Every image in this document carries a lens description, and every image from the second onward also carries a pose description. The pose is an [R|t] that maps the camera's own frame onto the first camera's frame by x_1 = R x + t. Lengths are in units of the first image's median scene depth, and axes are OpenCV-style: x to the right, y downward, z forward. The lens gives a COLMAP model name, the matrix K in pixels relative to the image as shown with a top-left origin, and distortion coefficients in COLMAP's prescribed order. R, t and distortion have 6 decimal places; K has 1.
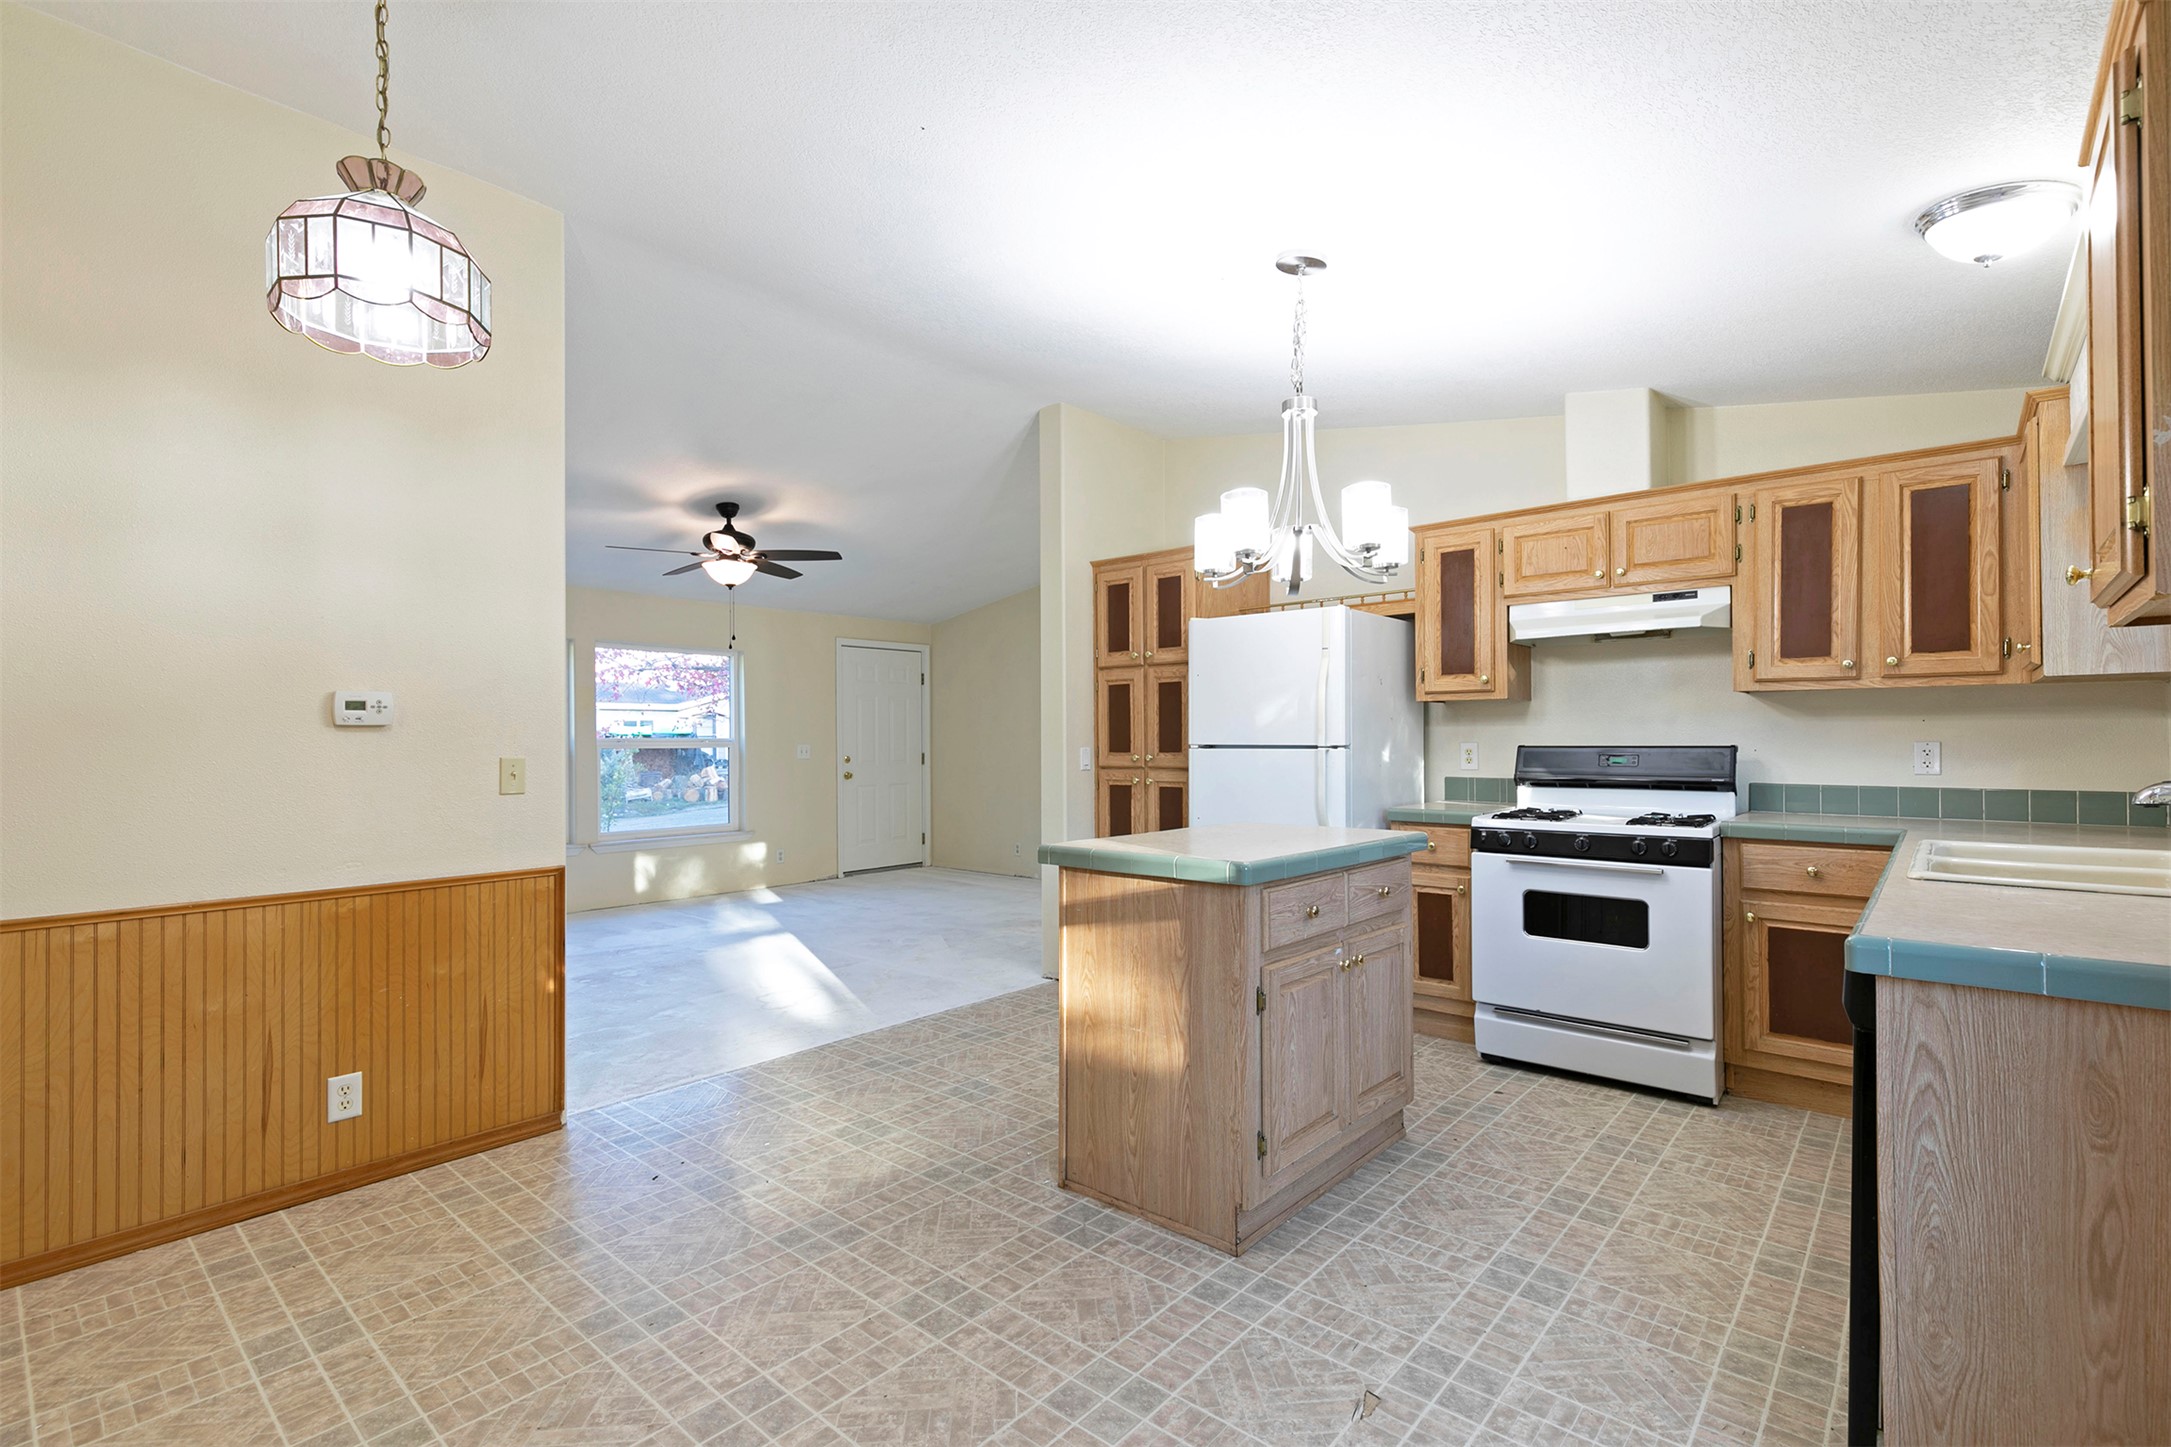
lens RADIAL K [[982.8, 0, 1091.0], [0, 982.8, 730.3], [0, 0, 1]] dist [0.007190, -0.001559]
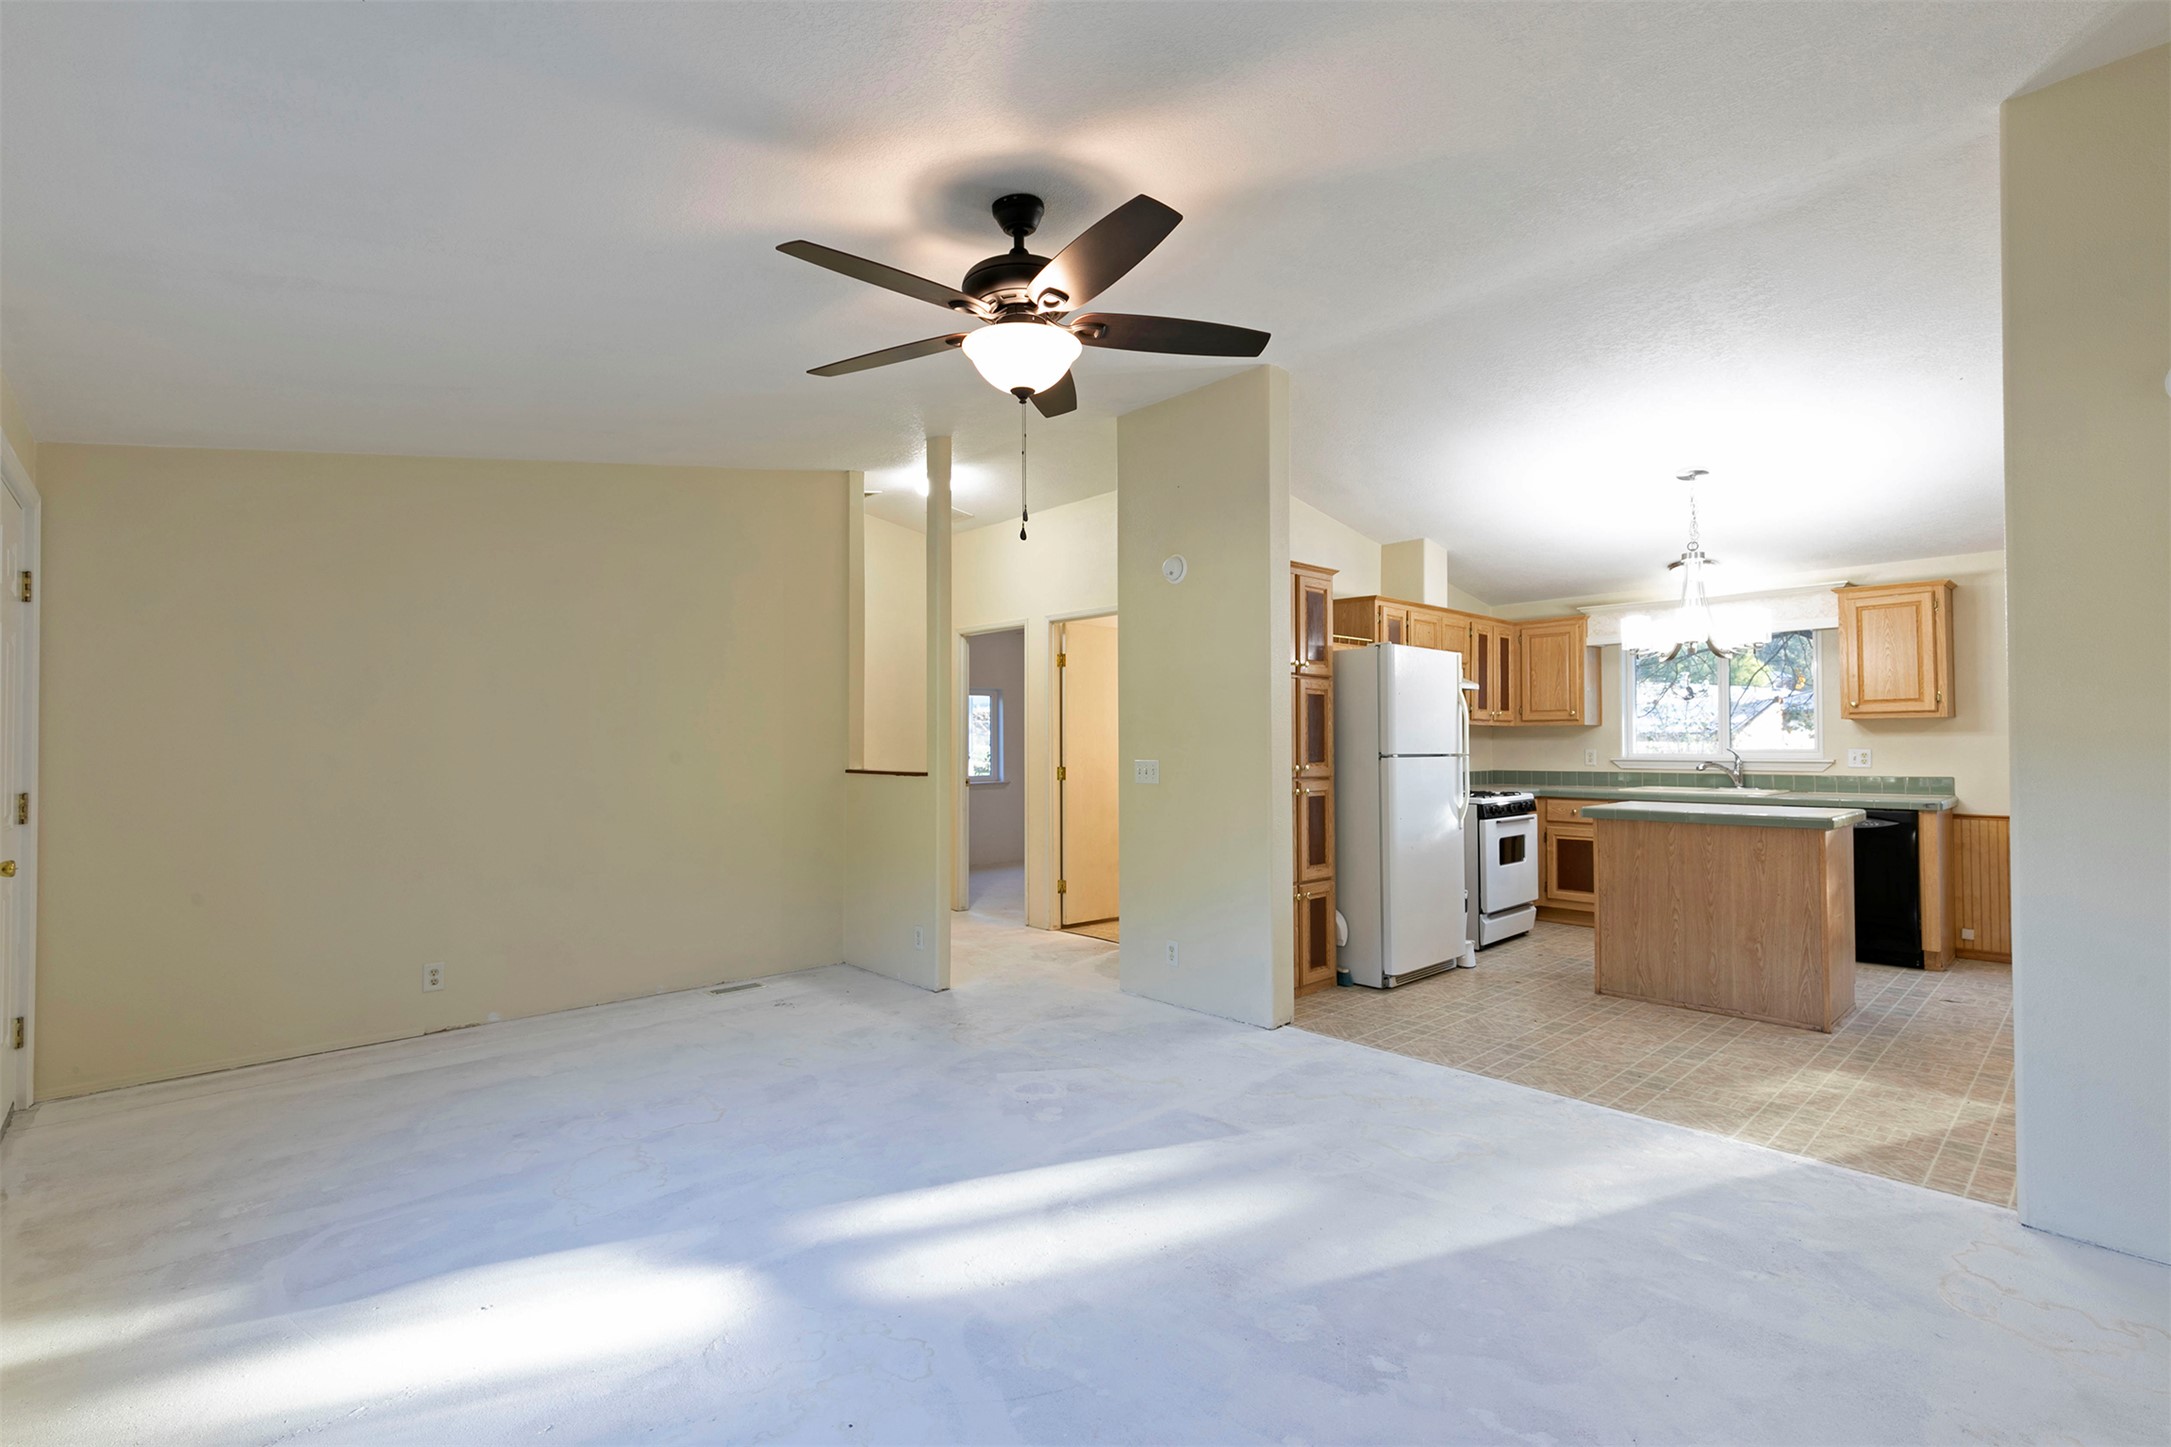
lens RADIAL K [[982.8, 0, 1088.2], [0, 982.8, 721.3], [0, 0, 1]] dist [0.007190, -0.001559]
pose [[0.100427, 0.029340, 0.994512, -1.459389], [-0.007091, 0.999561, -0.028773, 0.016624], [-0.994919, -0.004162, 0.100591, 1.705760]]
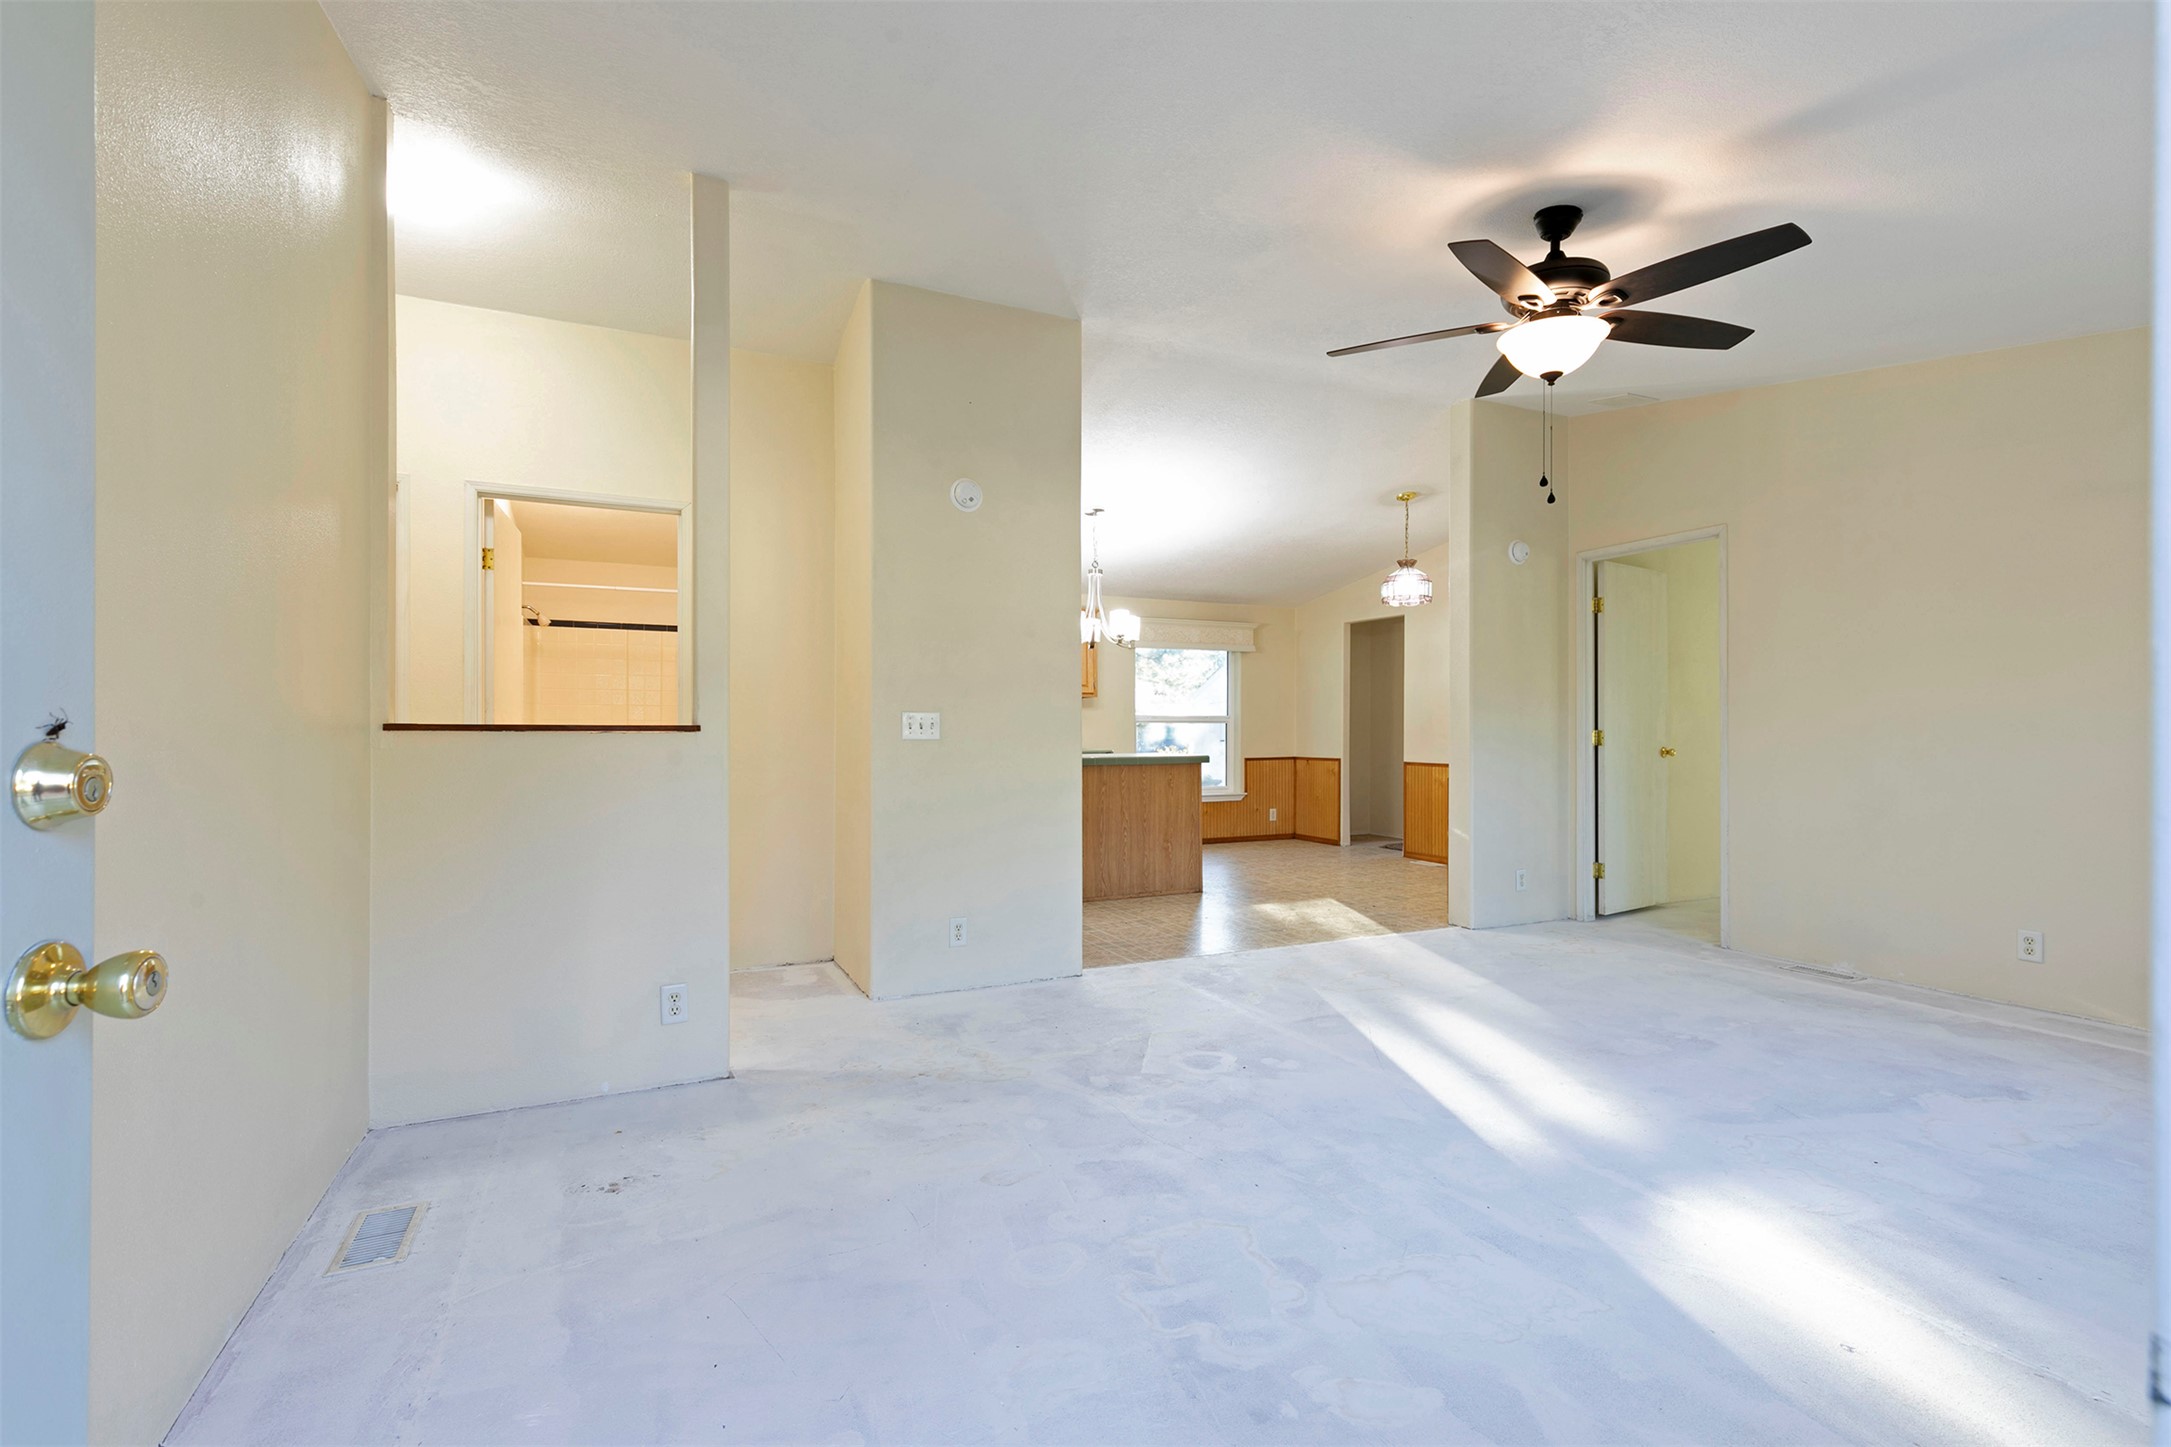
lens RADIAL K [[982.8, 0, 1106.4], [0, 982.8, 722.6], [0, 0, 1]] dist [0.007190, -0.001559]
pose [[-0.920524, 0.012140, 0.390496, -0.652973], [0.004511, 0.999781, -0.020446, 0.073672], [-0.390659, -0.017060, -0.920377, 2.845010]]
